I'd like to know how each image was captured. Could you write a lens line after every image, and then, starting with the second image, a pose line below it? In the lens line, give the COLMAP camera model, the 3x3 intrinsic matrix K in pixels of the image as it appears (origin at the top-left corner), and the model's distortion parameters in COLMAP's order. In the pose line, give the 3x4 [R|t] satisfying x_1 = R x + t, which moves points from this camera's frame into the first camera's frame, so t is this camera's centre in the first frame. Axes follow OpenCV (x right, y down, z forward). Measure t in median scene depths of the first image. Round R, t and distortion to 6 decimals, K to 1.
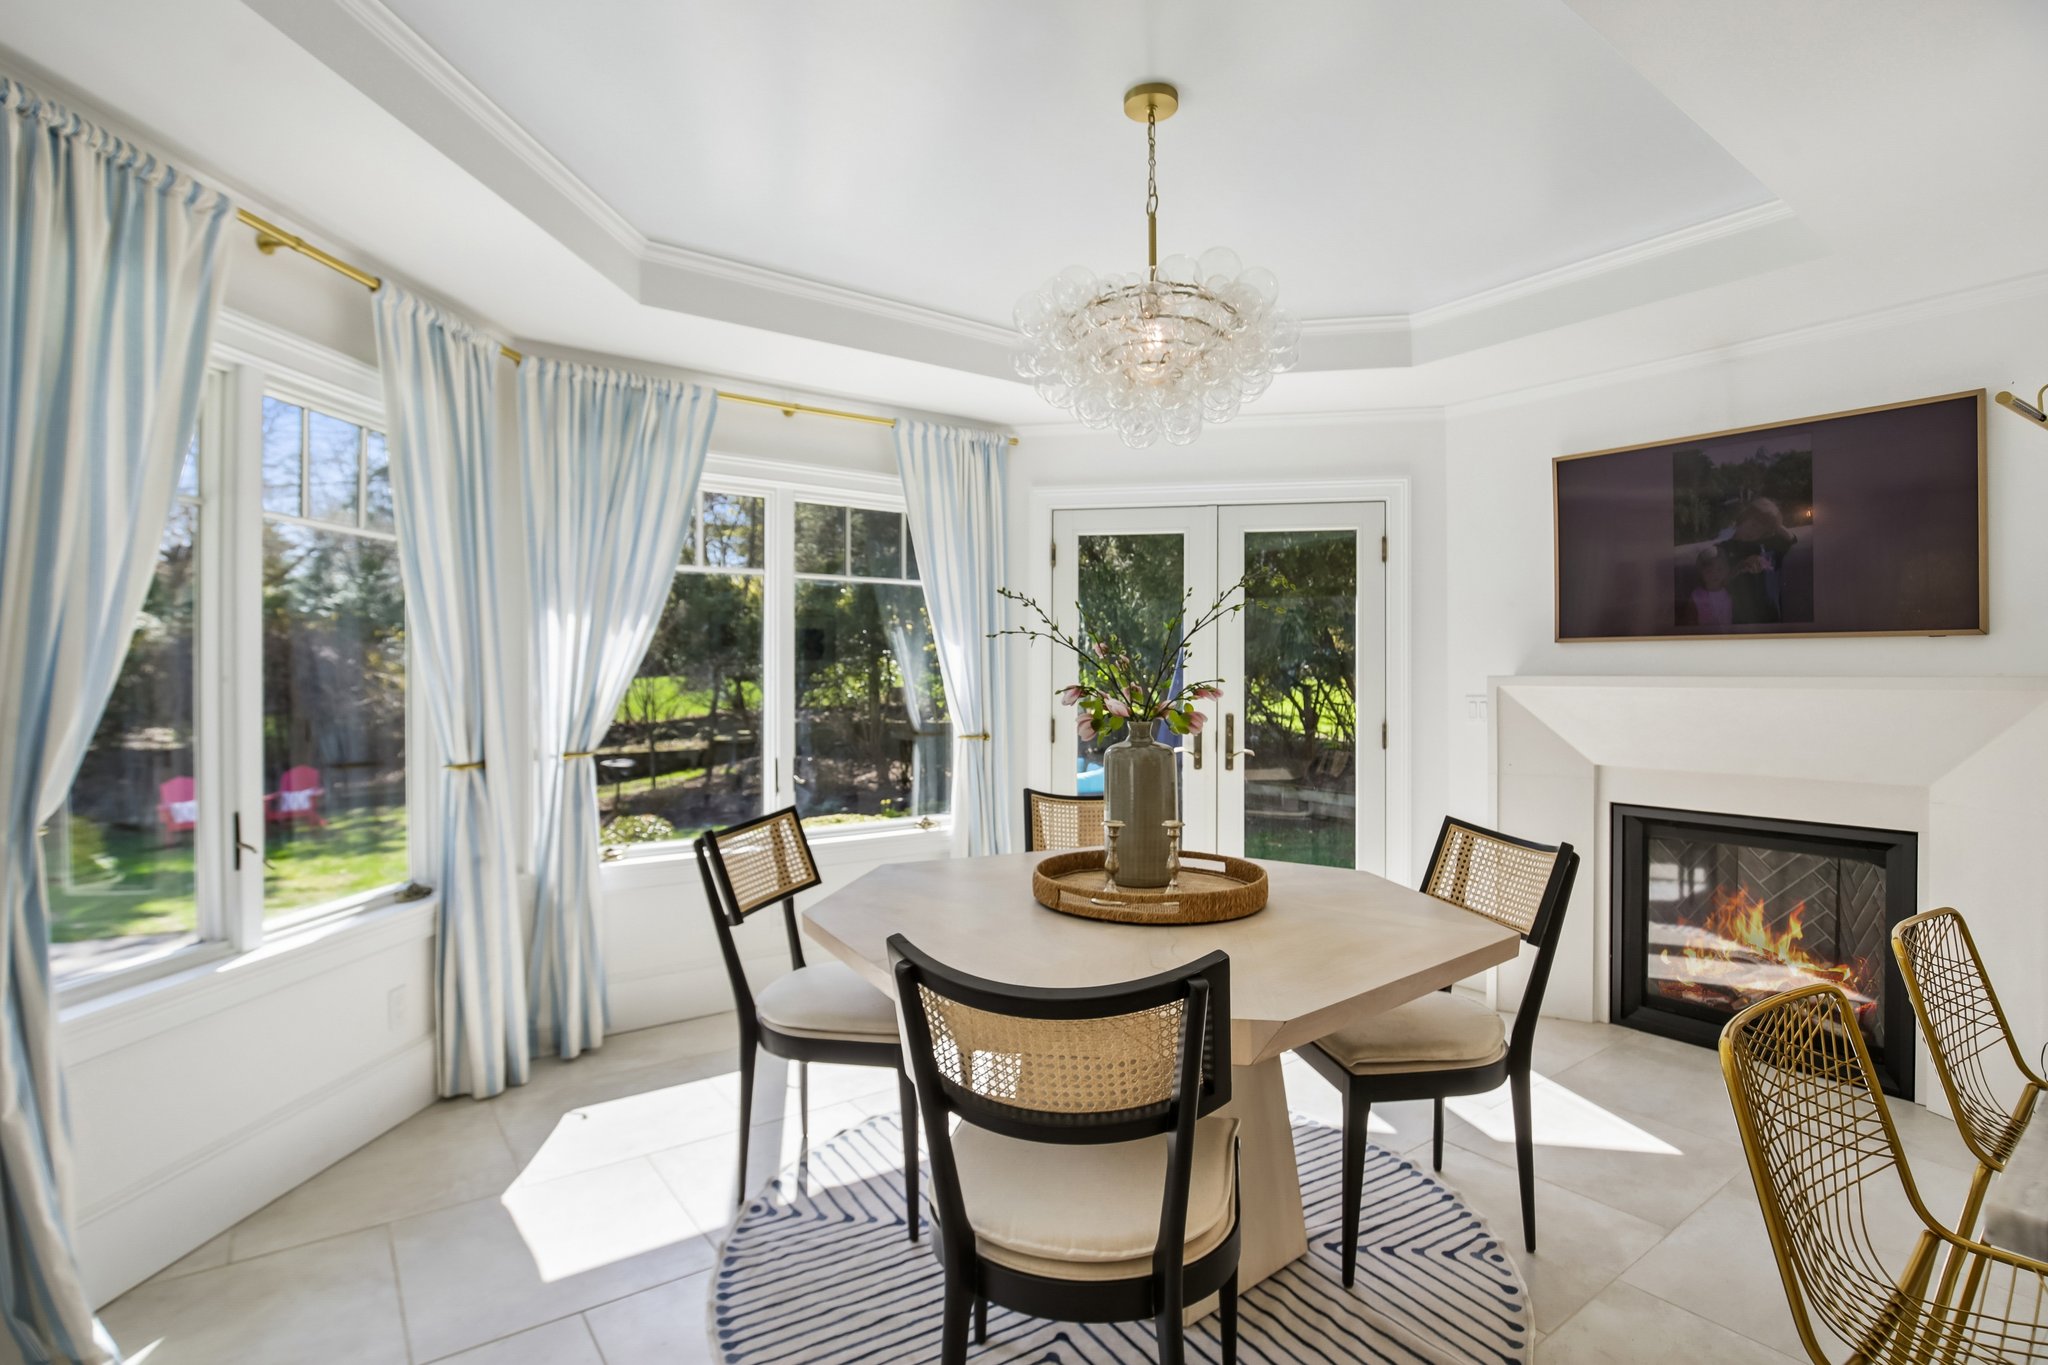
lens RADIAL K [[987.6, 0, 1022.0], [0, 987.6, 673.5], [0, 0, 1]] dist [-0.046876, 0.000121]
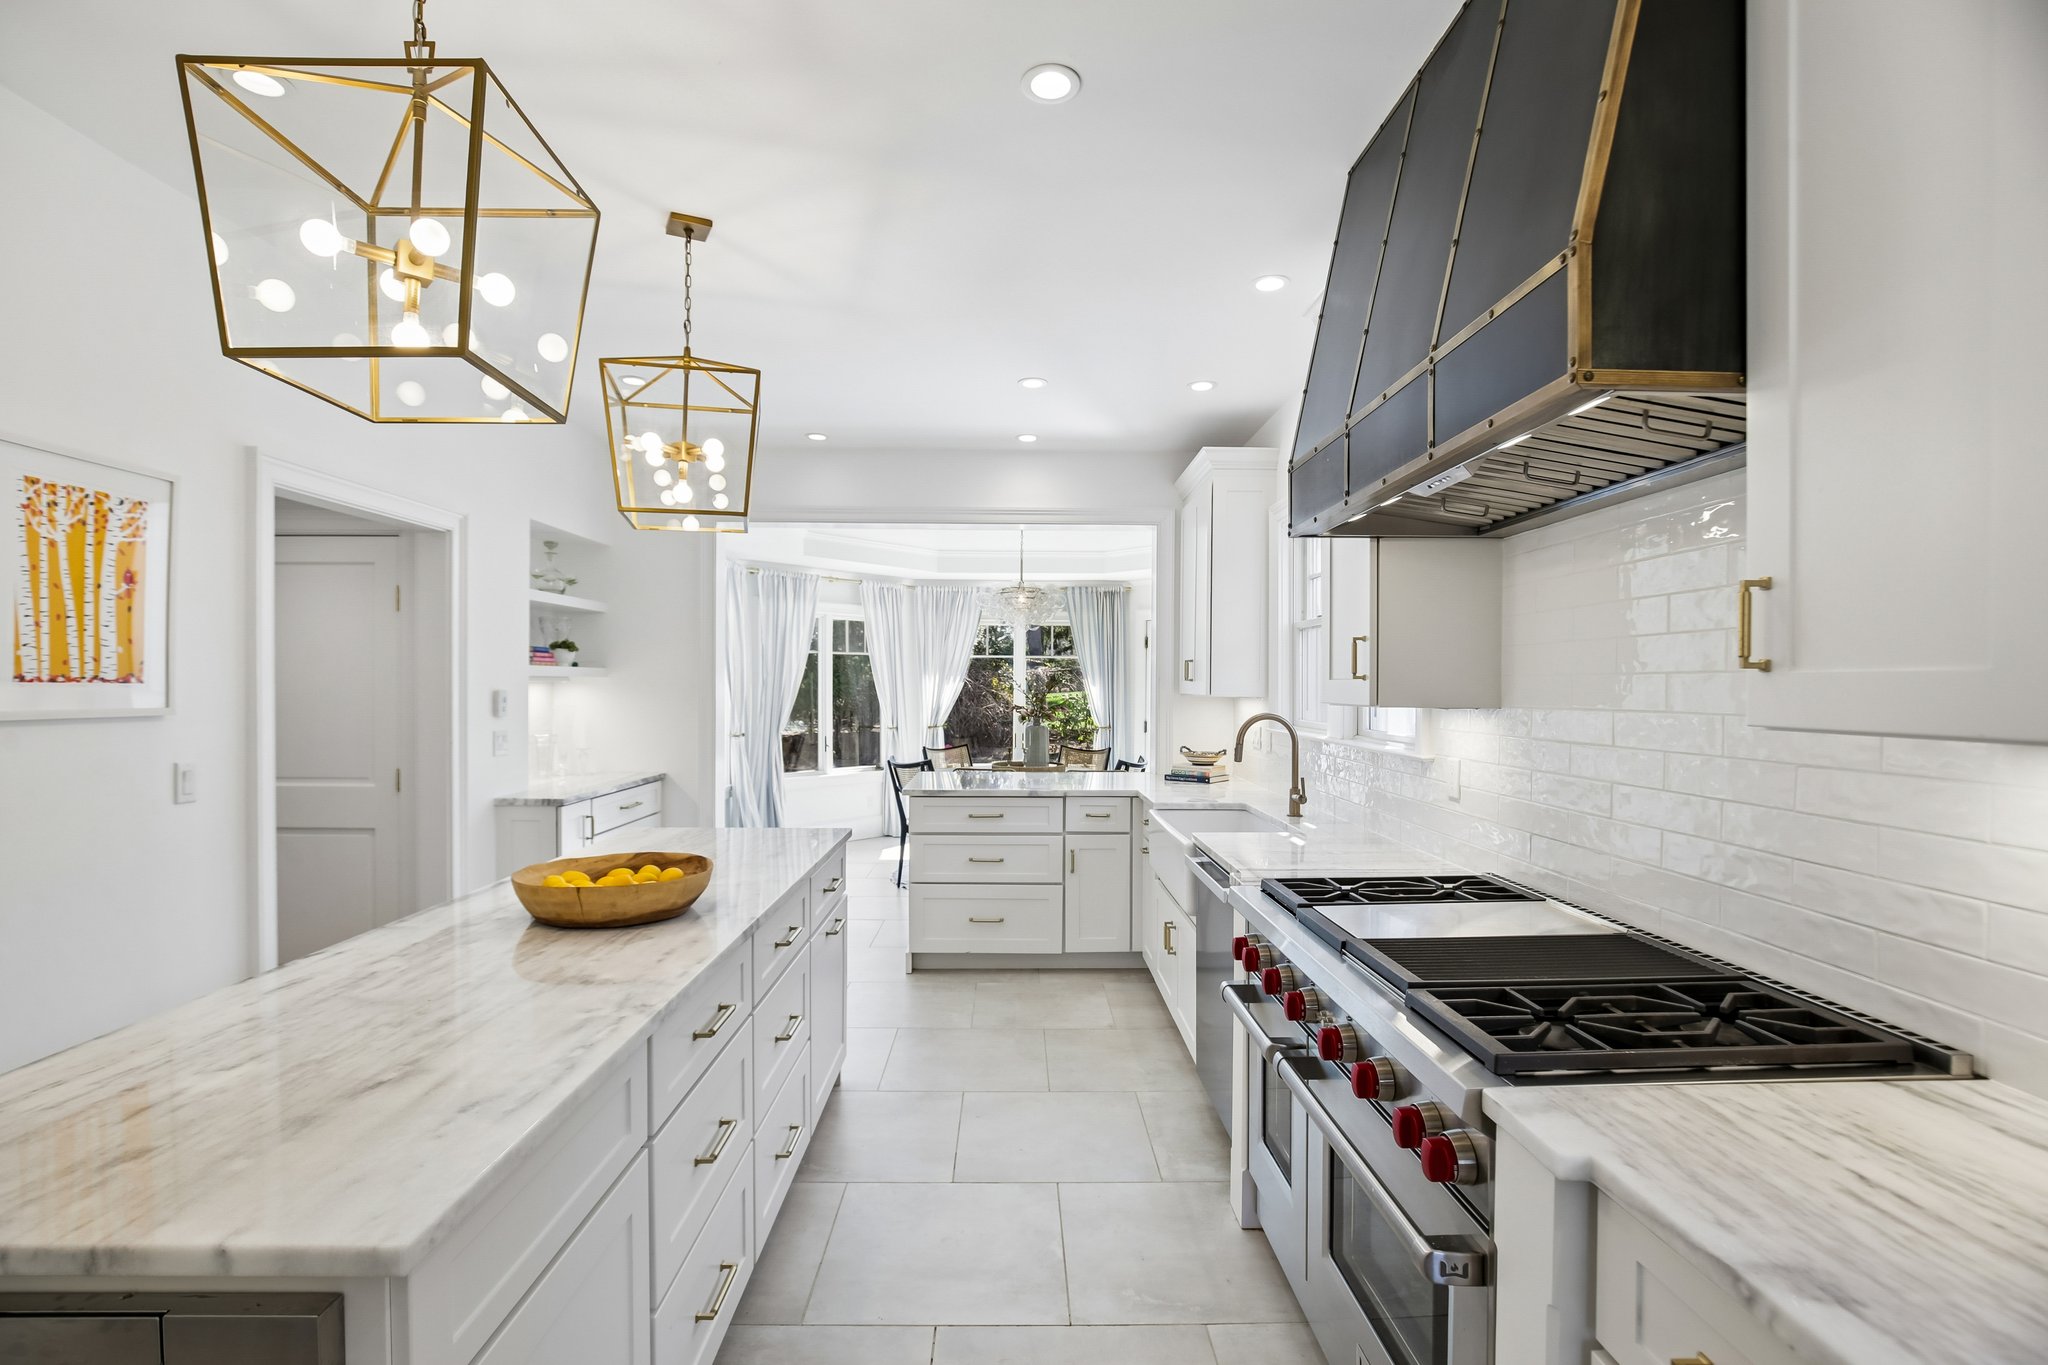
lens RADIAL K [[937.6, 0, 1024.0], [0, 937.6, 682.5], [0, 0, 1]] dist [-0.015609, 0.000062]
pose [[0.807776, 0.002608, -0.589484, 1.325294], [-0.003950, 0.999992, -0.000987, -0.042424], [0.589477, 0.003126, 0.807779, -1.005057]]
